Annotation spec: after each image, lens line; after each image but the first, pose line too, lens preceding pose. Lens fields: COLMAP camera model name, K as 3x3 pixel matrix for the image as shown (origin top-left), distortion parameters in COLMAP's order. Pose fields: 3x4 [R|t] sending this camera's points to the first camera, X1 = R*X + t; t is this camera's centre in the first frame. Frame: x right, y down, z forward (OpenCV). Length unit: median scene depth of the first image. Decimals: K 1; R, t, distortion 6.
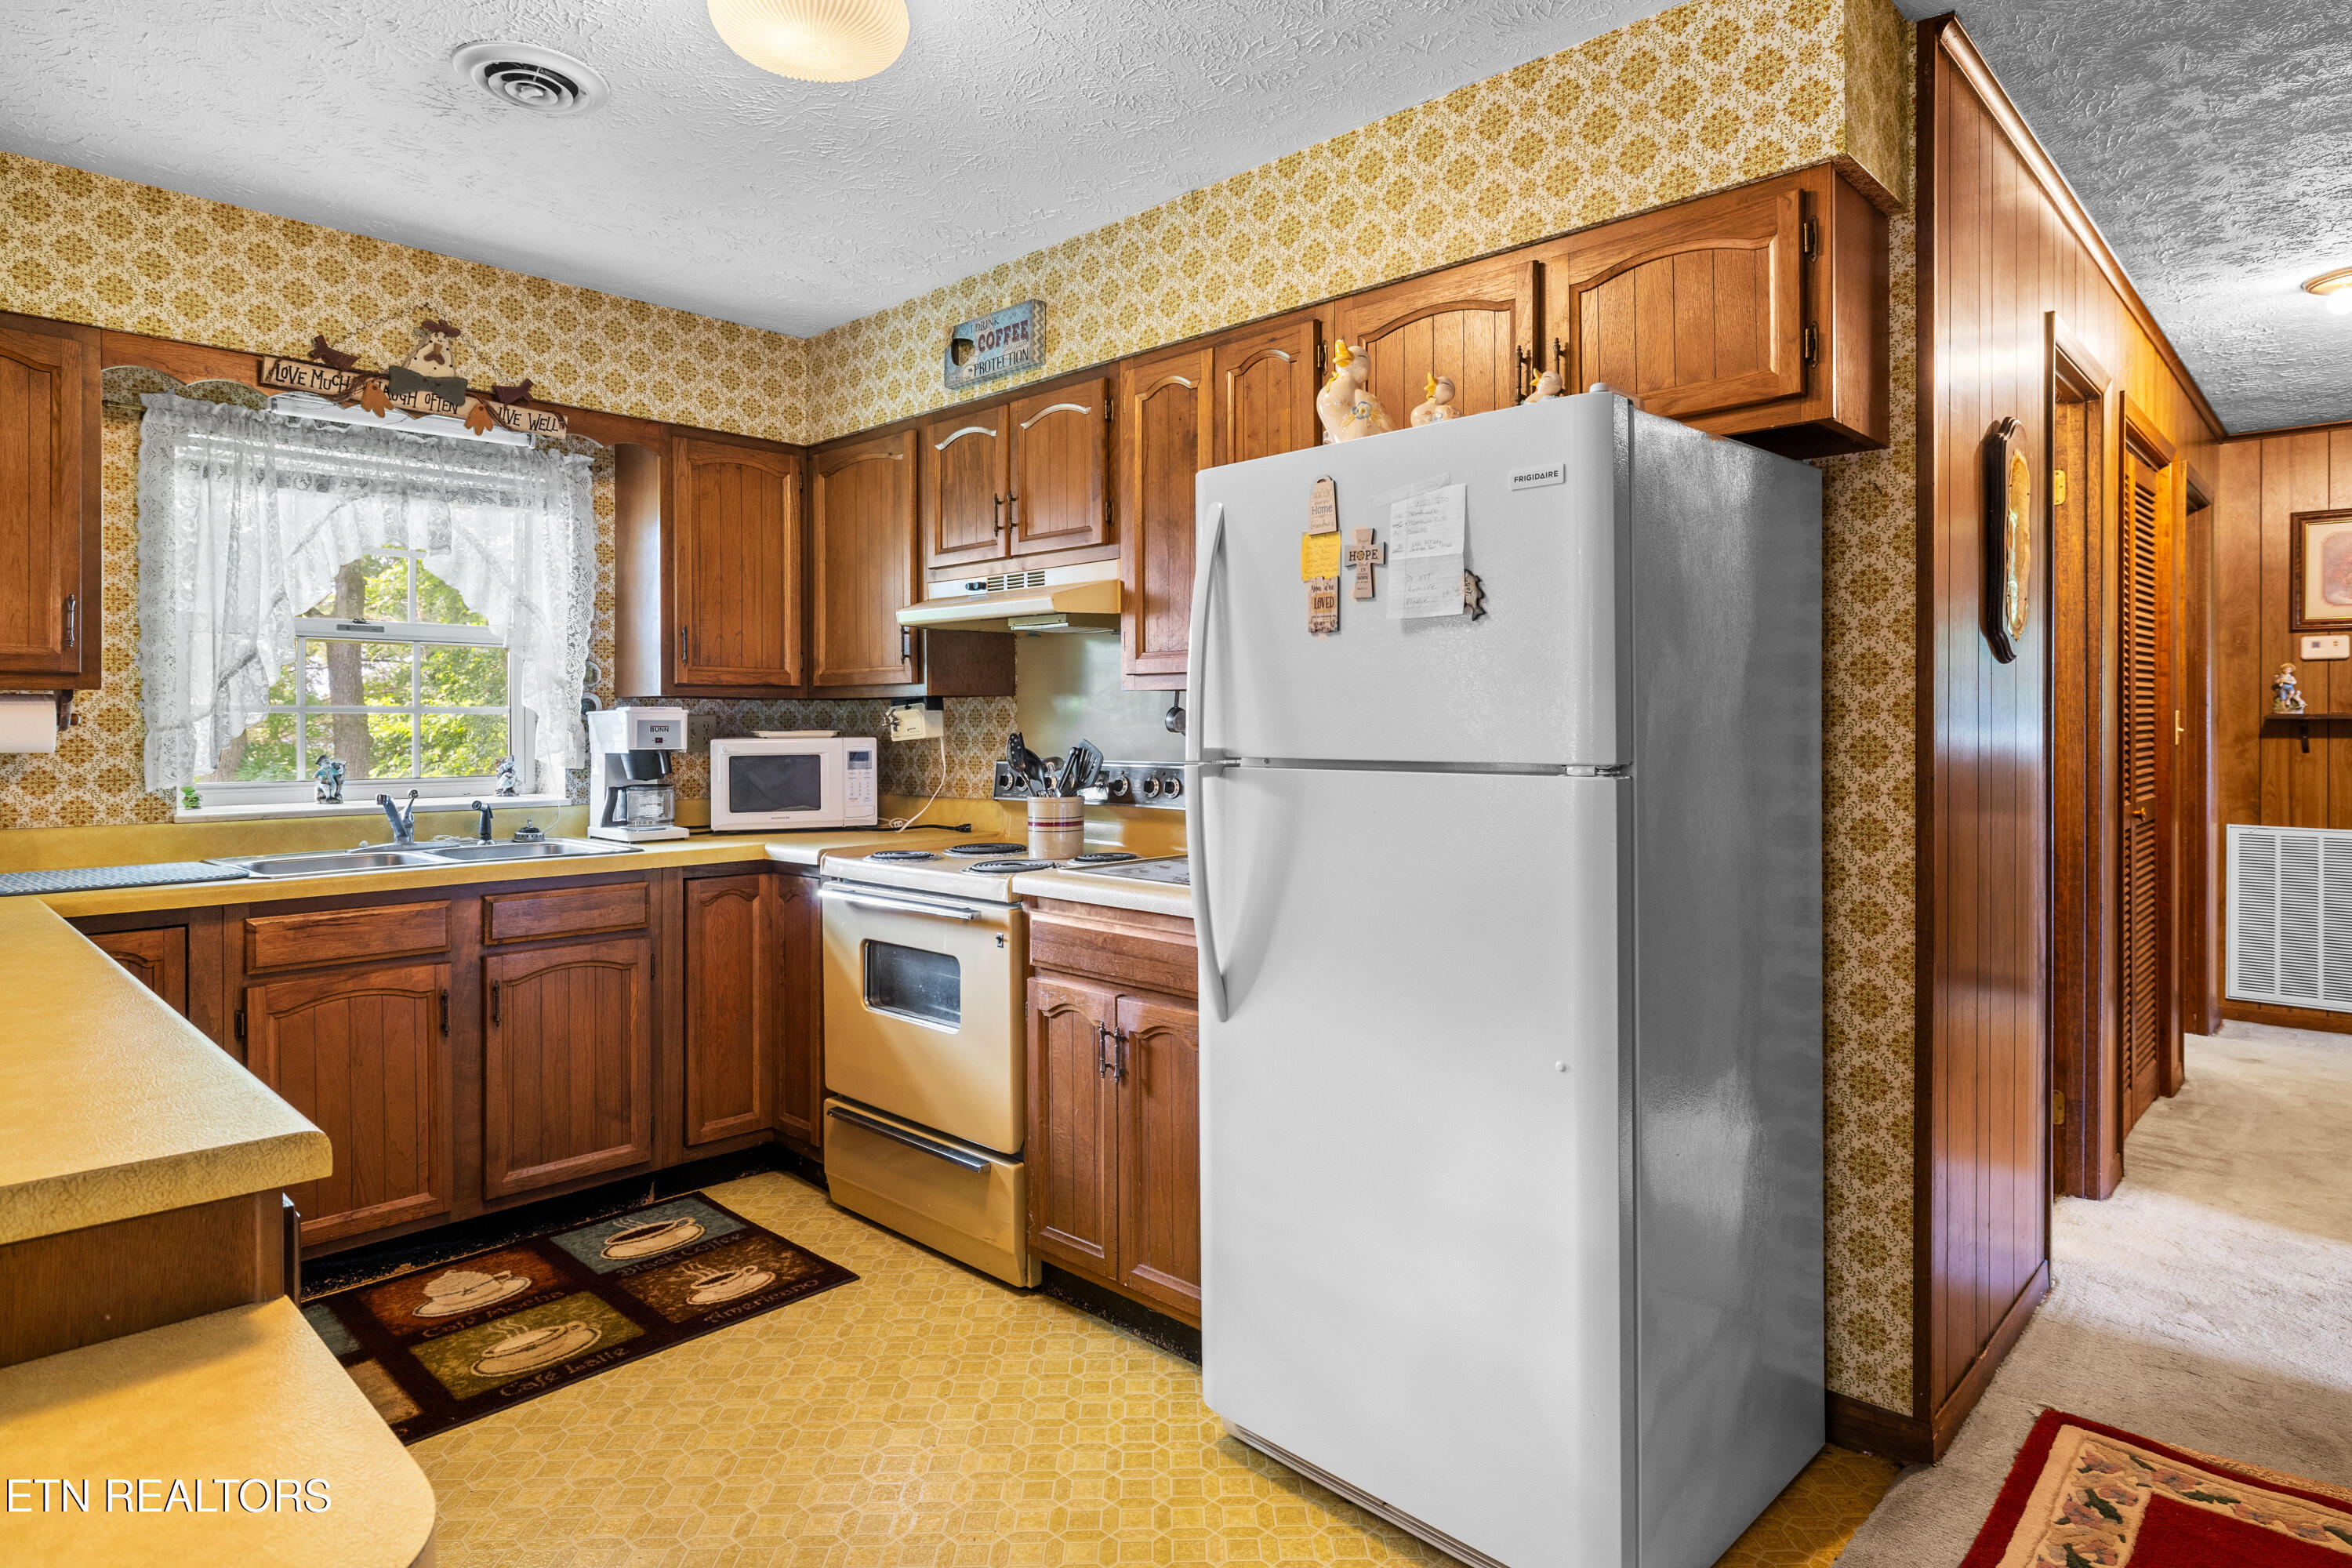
lens RADIAL K [[1290.6, 0, 1171.5], [0, 1290.6, 729.8], [0, 0, 1]] dist [-0.001475, 0.000489]
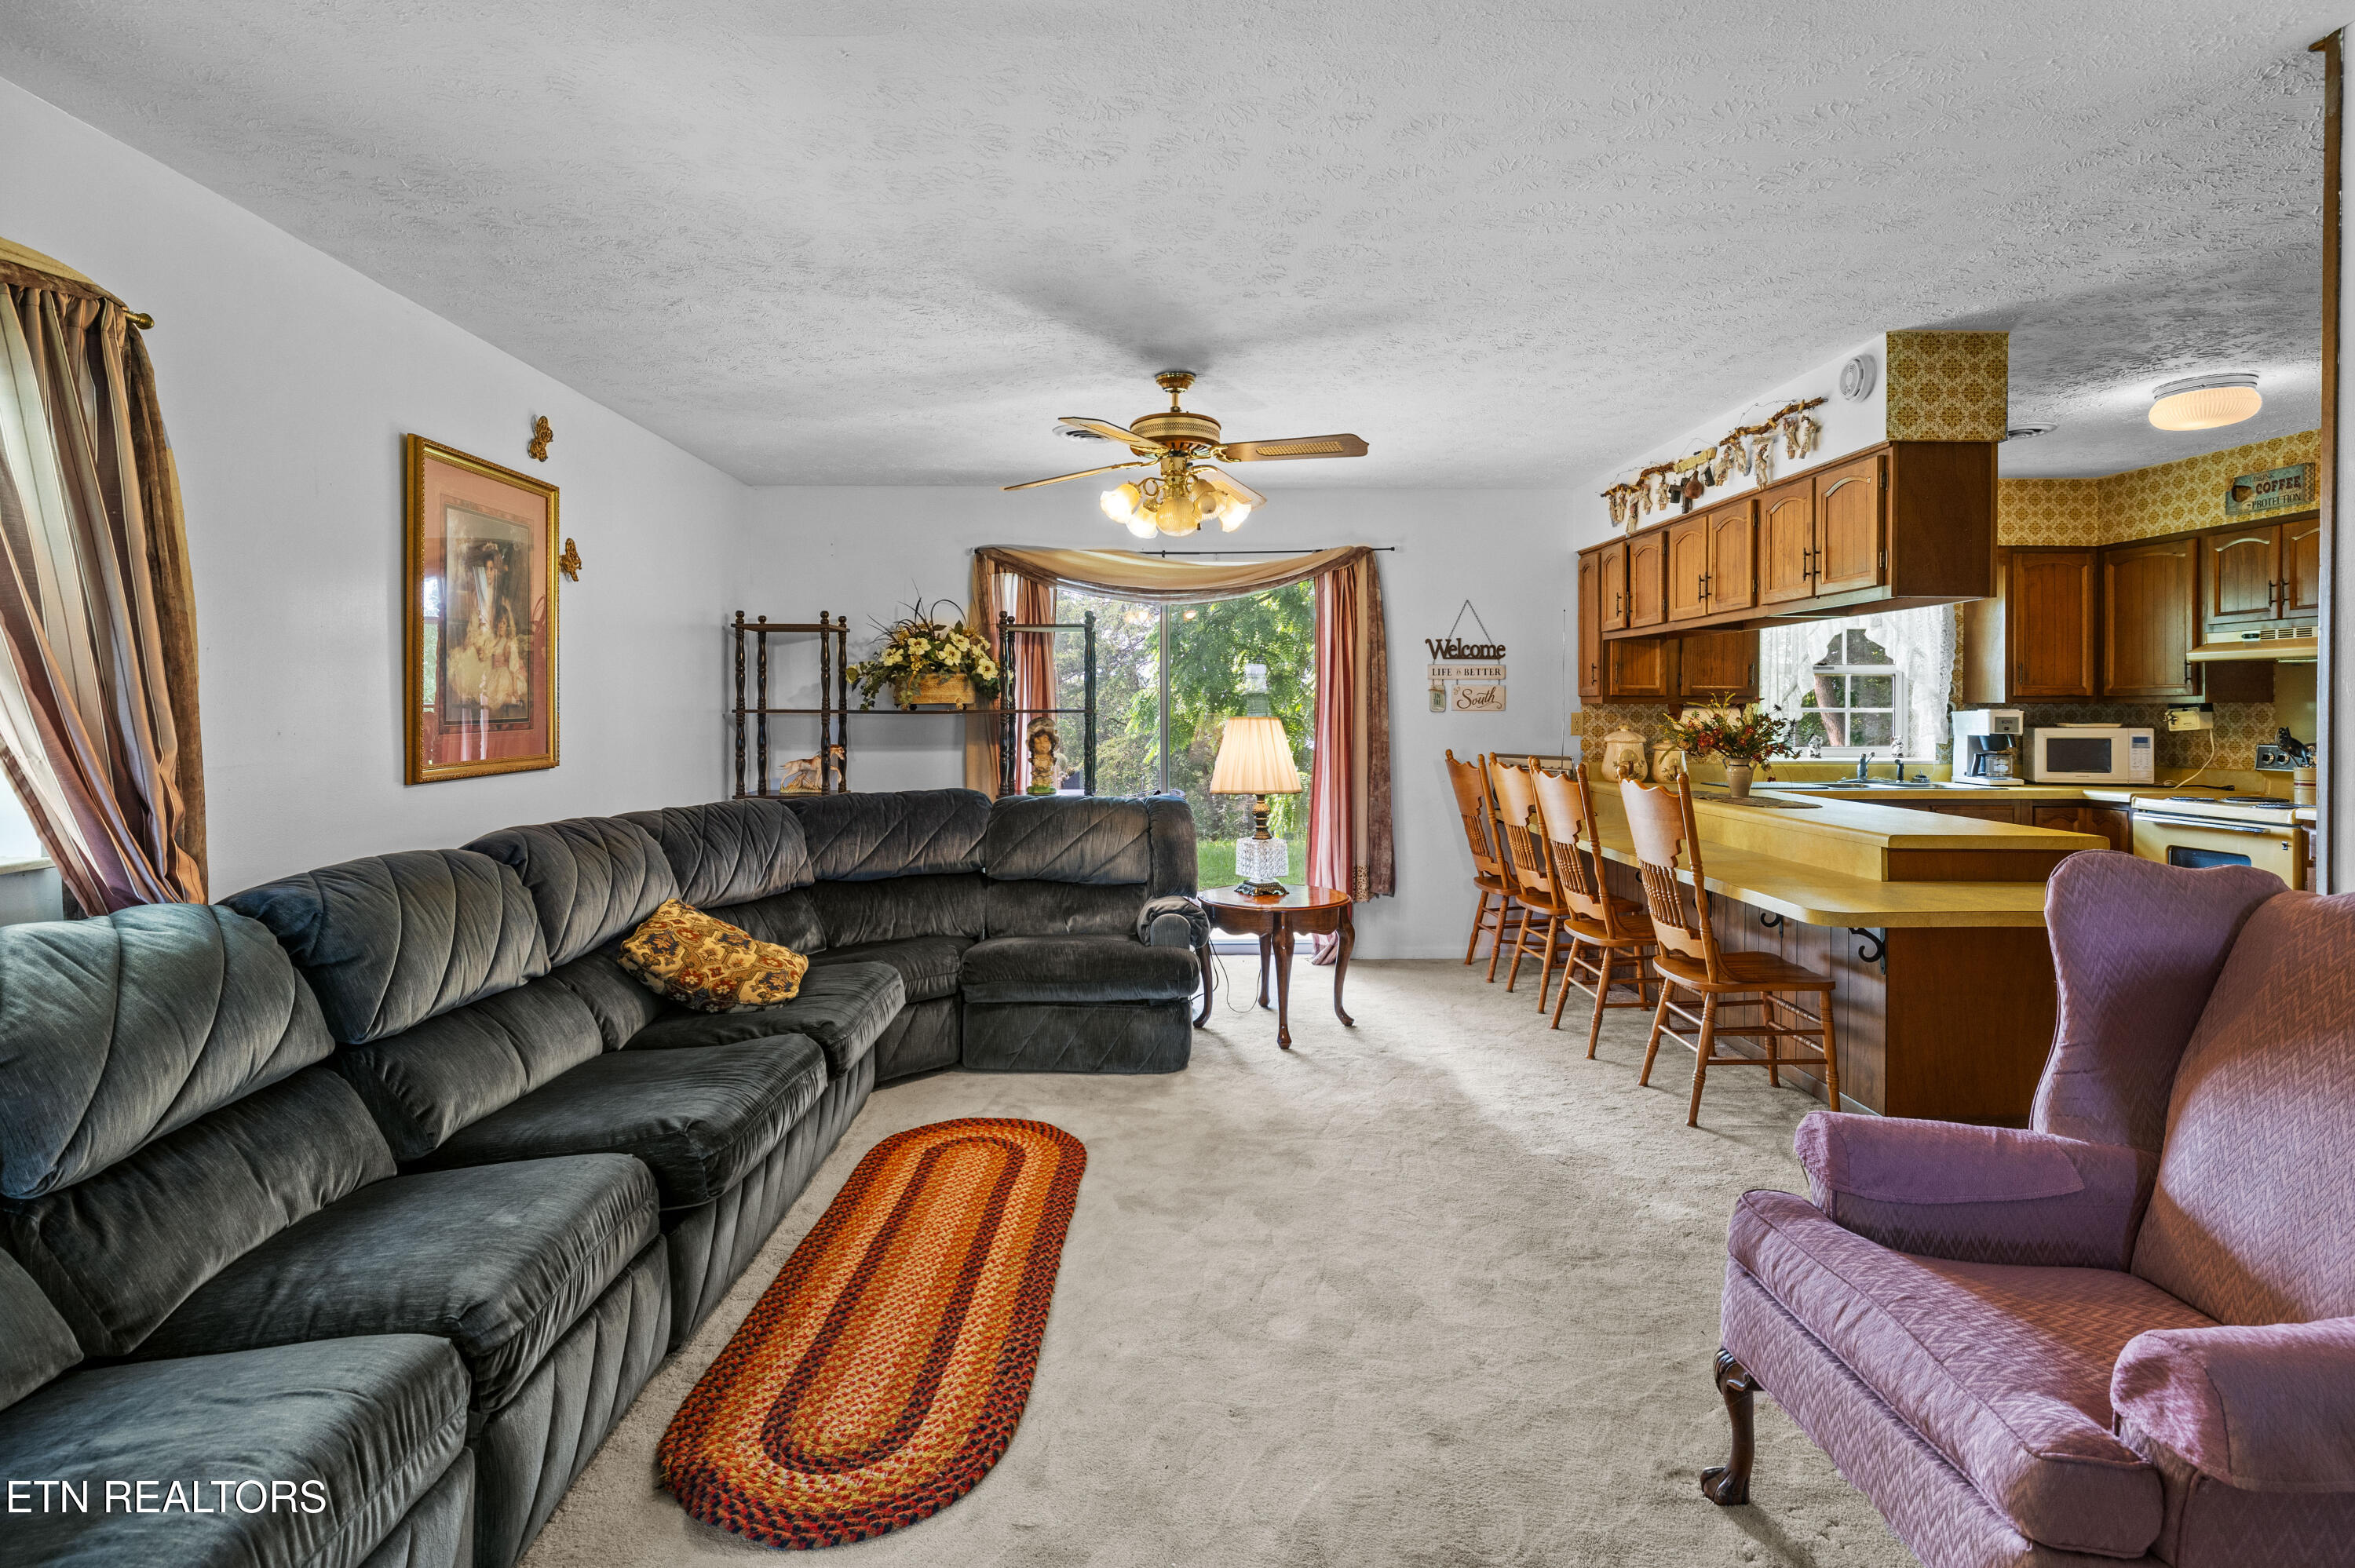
lens RADIAL K [[1224.4, 0, 1183.4], [0, 1224.4, 713.7], [0, 0, 1]] dist [-0.002677, 0.000293]
pose [[0.713021, 0.005692, -0.701119, -0.032048], [-0.005471, 0.999982, 0.002555, -0.011281], [0.701121, 0.002014, 0.713039, -1.075574]]
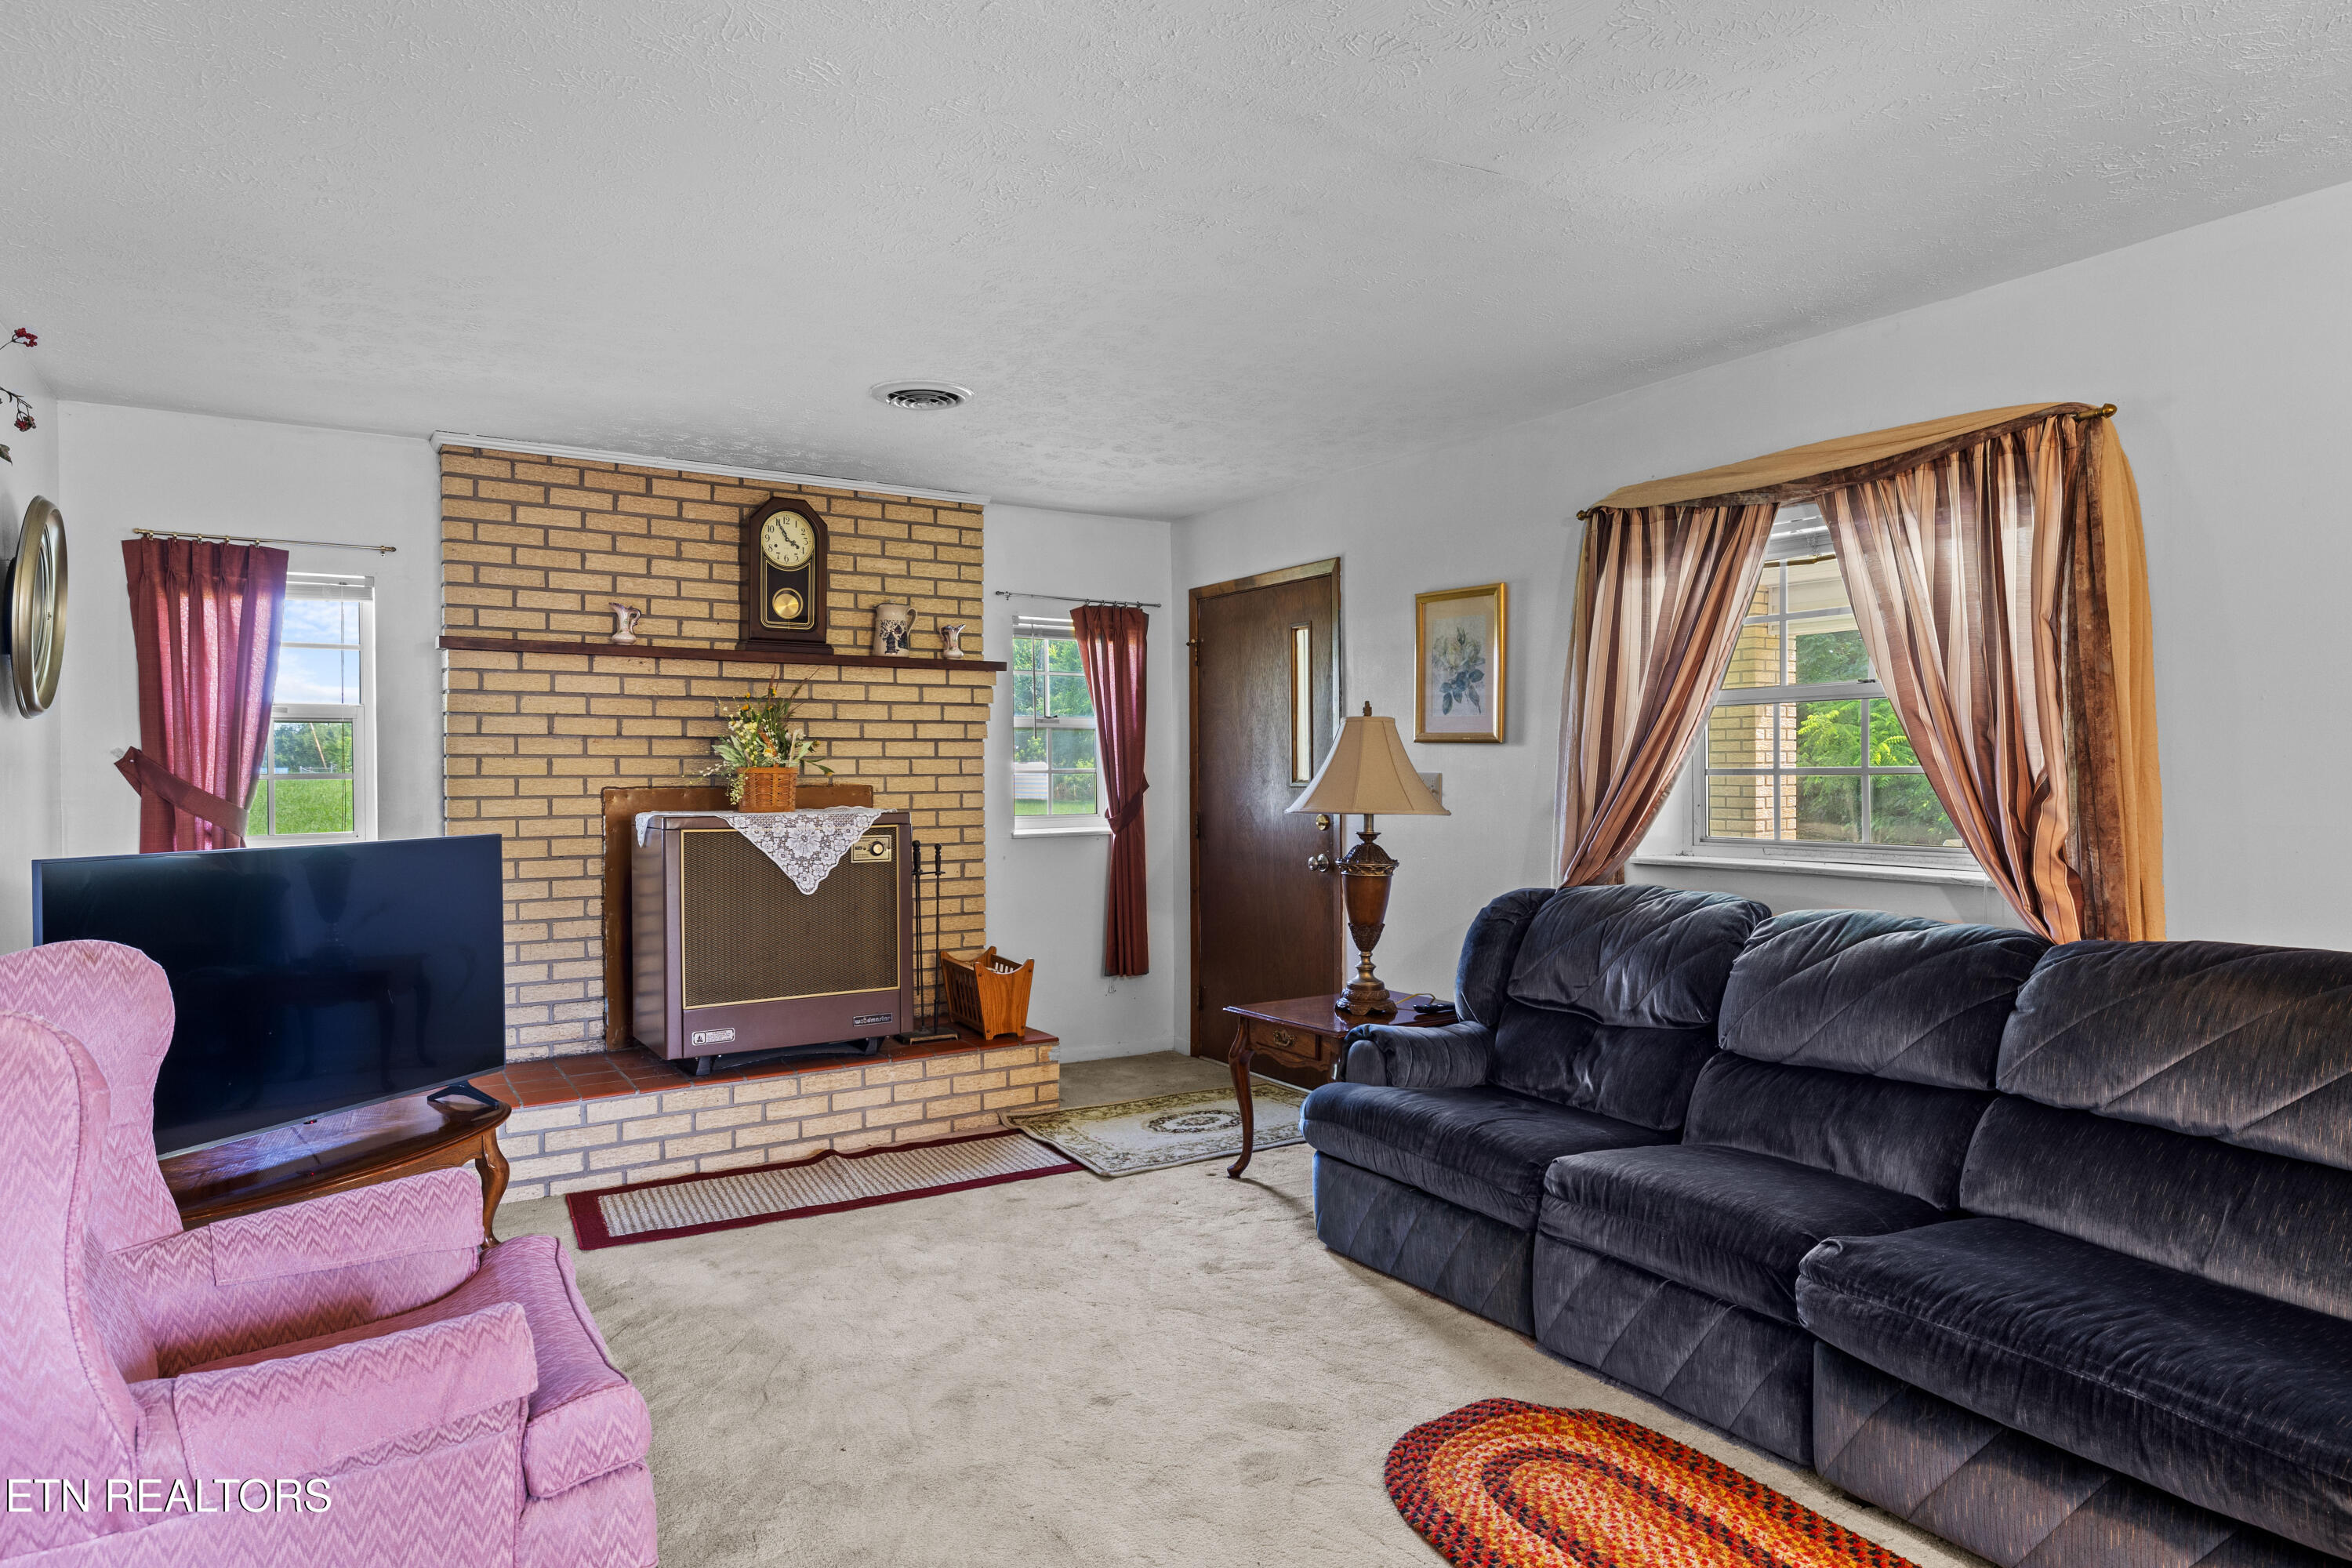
lens RADIAL K [[1335.0, 0, 1176.6], [0, 1335.0, 769.0], [0, 0, 1]] dist [0.002148, -0.000227]
pose [[-0.971438, 0.006119, 0.237214, -0.597955], [0.008855, 0.999906, 0.010470, -0.019994], [-0.237128, 0.012271, -0.971401, 0.012567]]
